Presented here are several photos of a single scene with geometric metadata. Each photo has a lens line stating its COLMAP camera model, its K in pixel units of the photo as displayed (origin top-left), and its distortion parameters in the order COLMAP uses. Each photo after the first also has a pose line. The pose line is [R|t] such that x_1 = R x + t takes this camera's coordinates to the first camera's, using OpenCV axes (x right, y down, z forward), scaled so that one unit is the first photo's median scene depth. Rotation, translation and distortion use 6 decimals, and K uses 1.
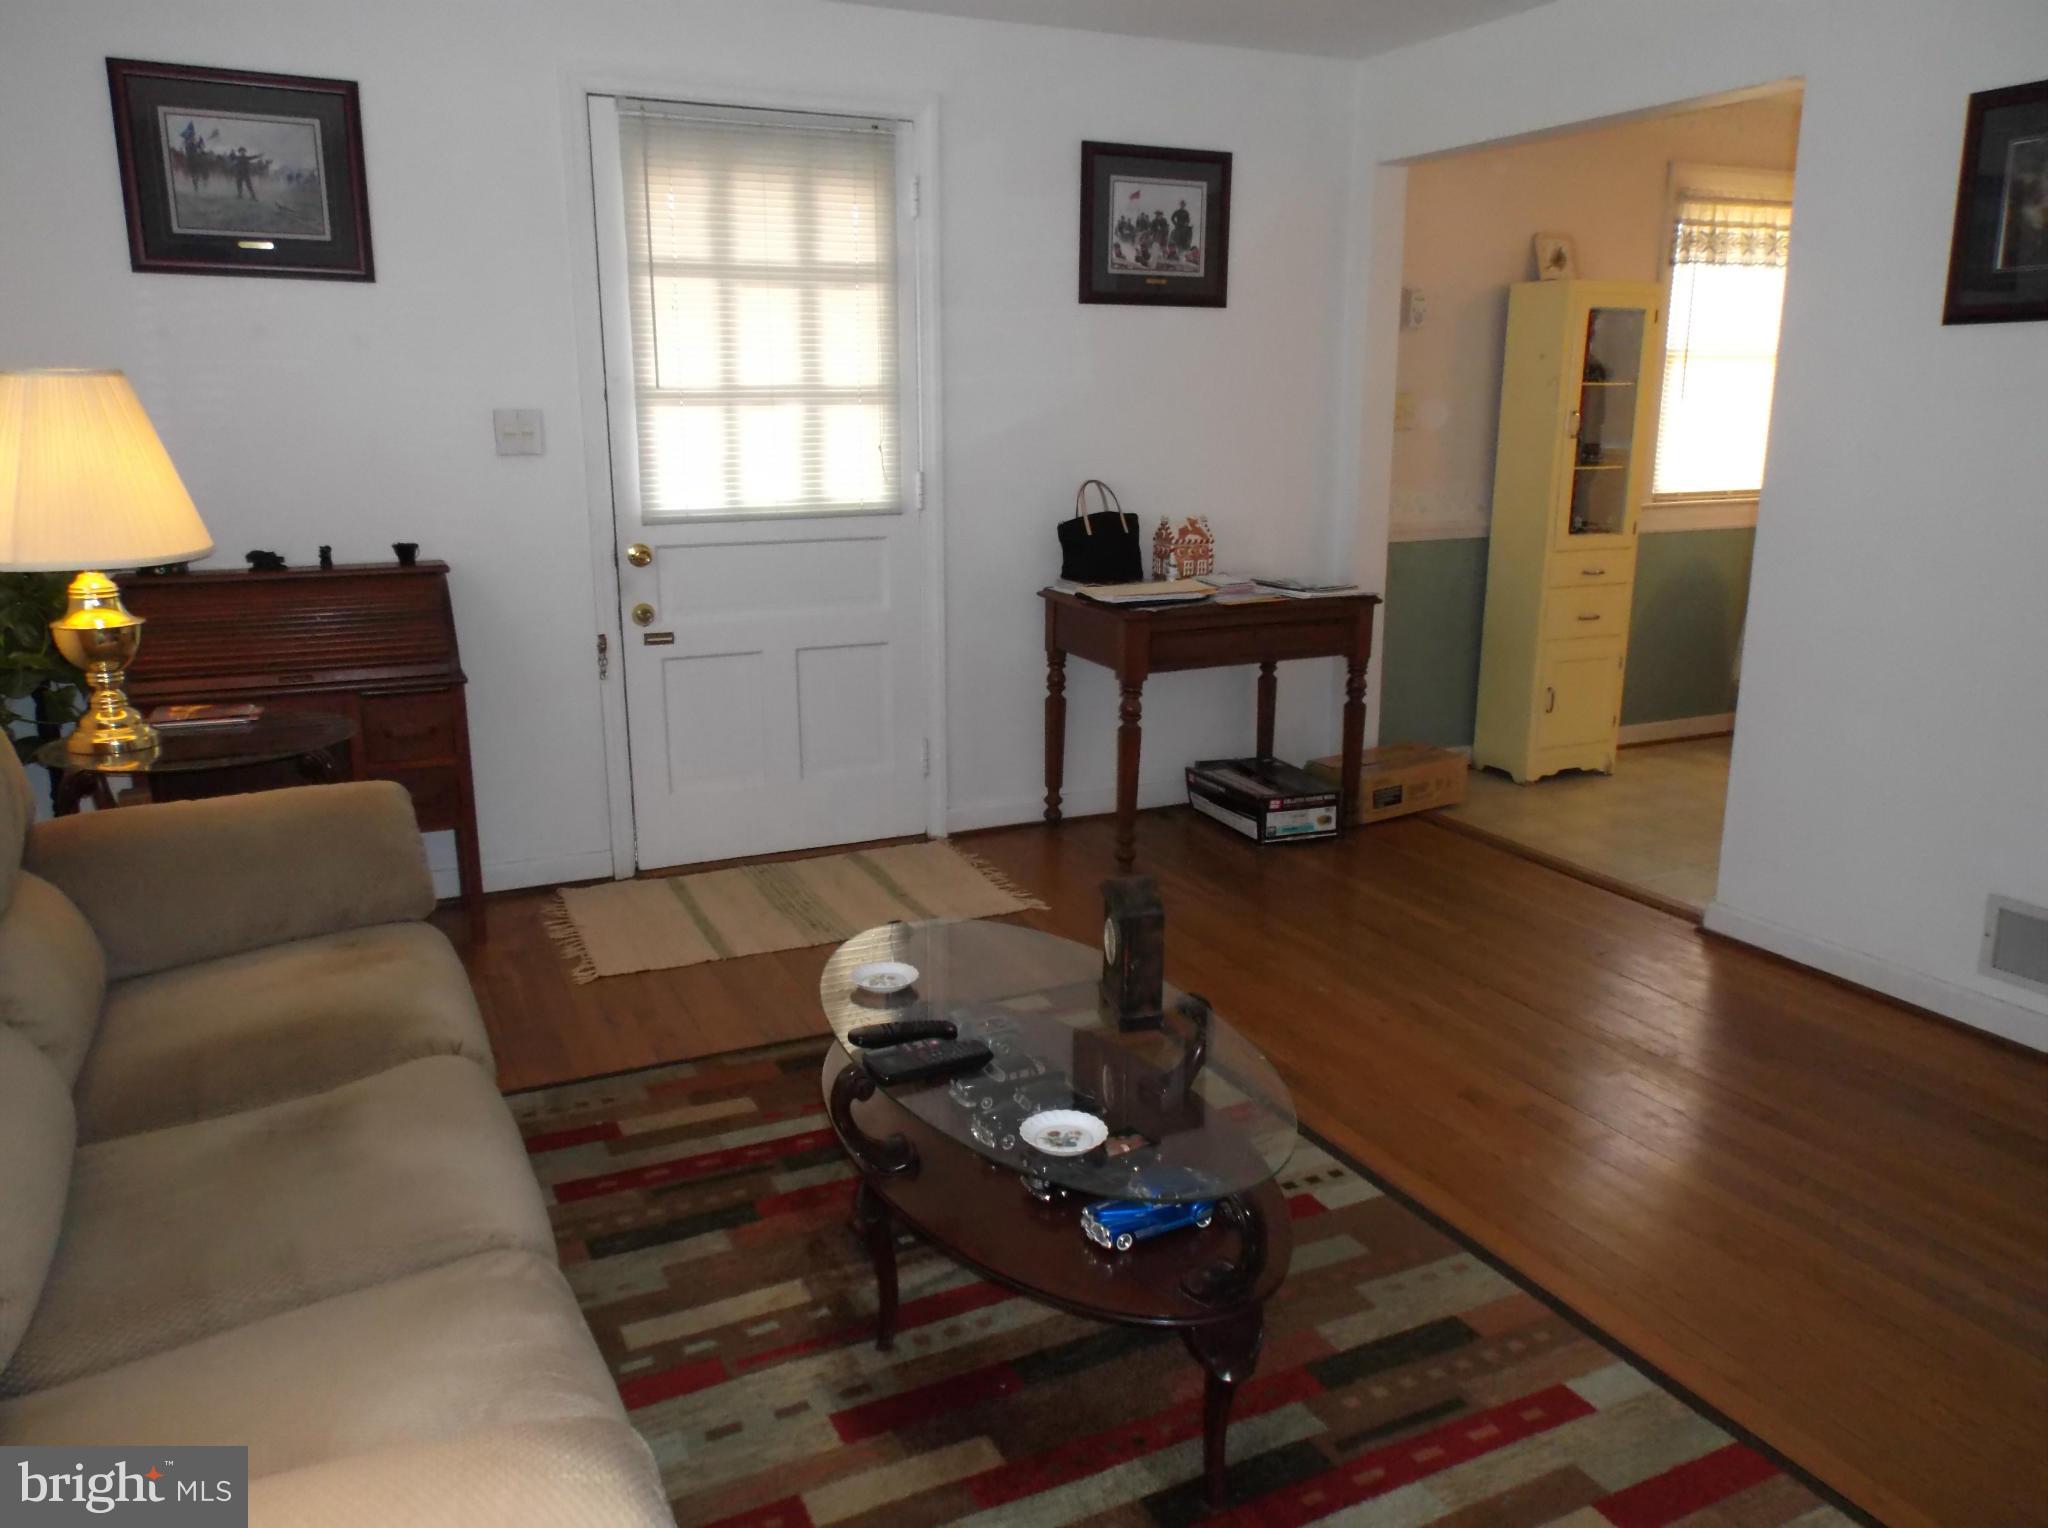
lens RADIAL K [[1496.3, 0, 1038.7], [0, 1496.3, 758.5], [0, 0, 1]] dist [0.020018, -0.011645]
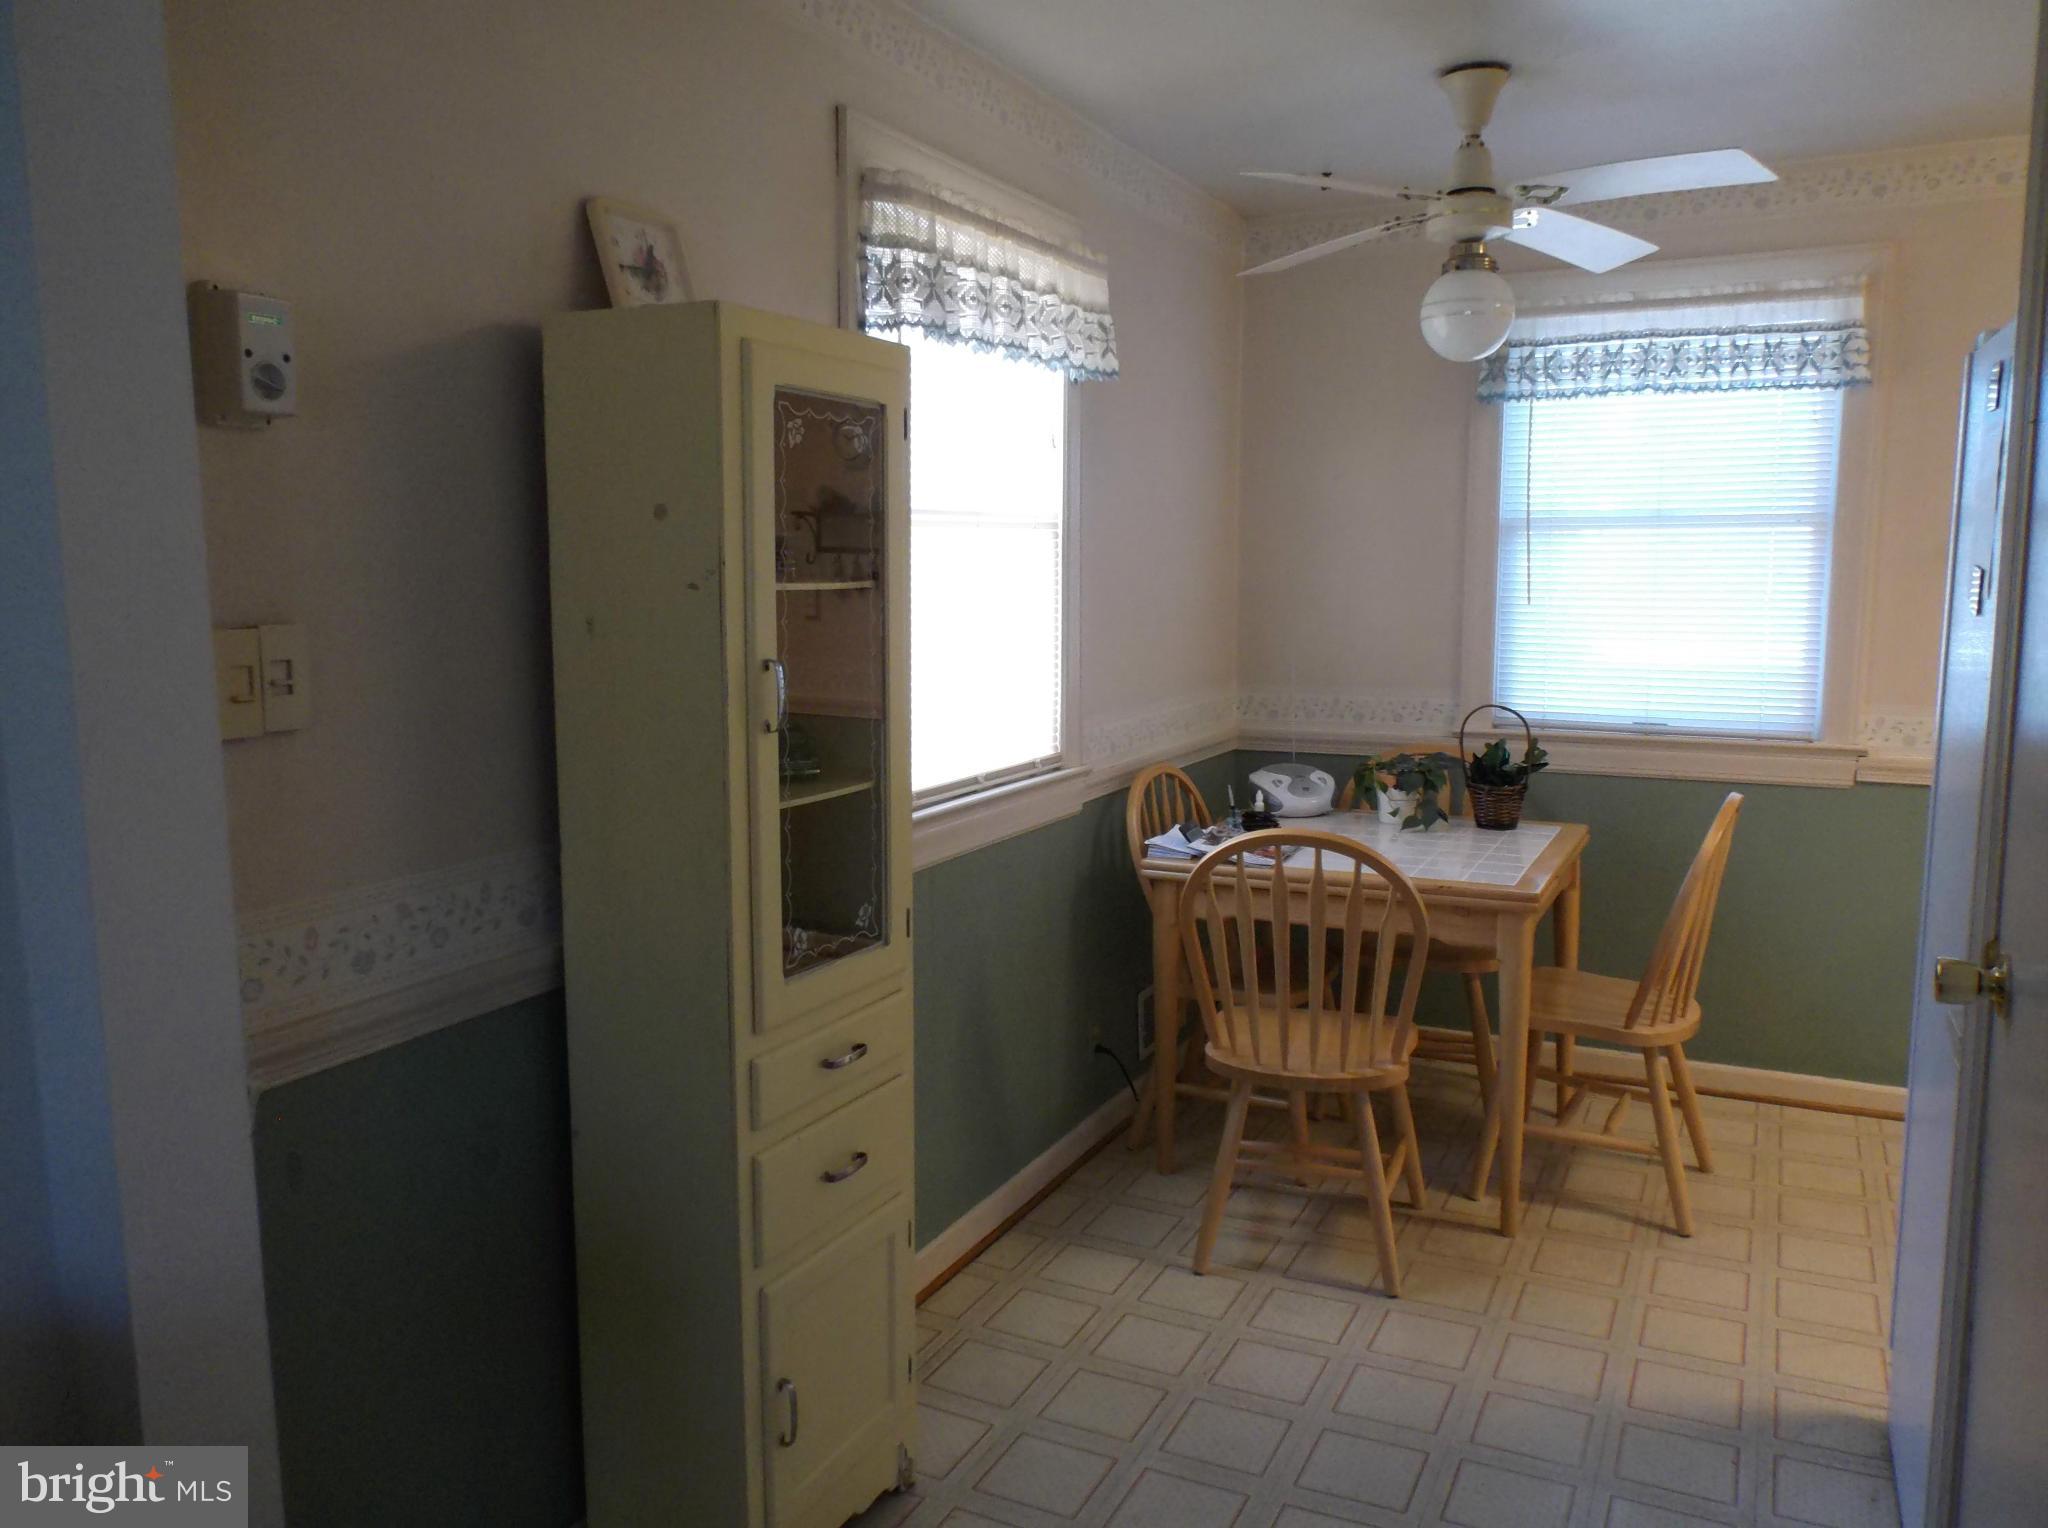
lens RADIAL K [[1496.3, 0, 1041.8], [0, 1496.3, 750.5], [0, 0, 1]] dist [0.020018, -0.011645]
pose [[0.781556, -0.079987, 0.618686, 0.169430], [0.148234, 0.987153, -0.059633, -0.166526], [-0.605967, 0.138316, 0.783372, 0.633099]]
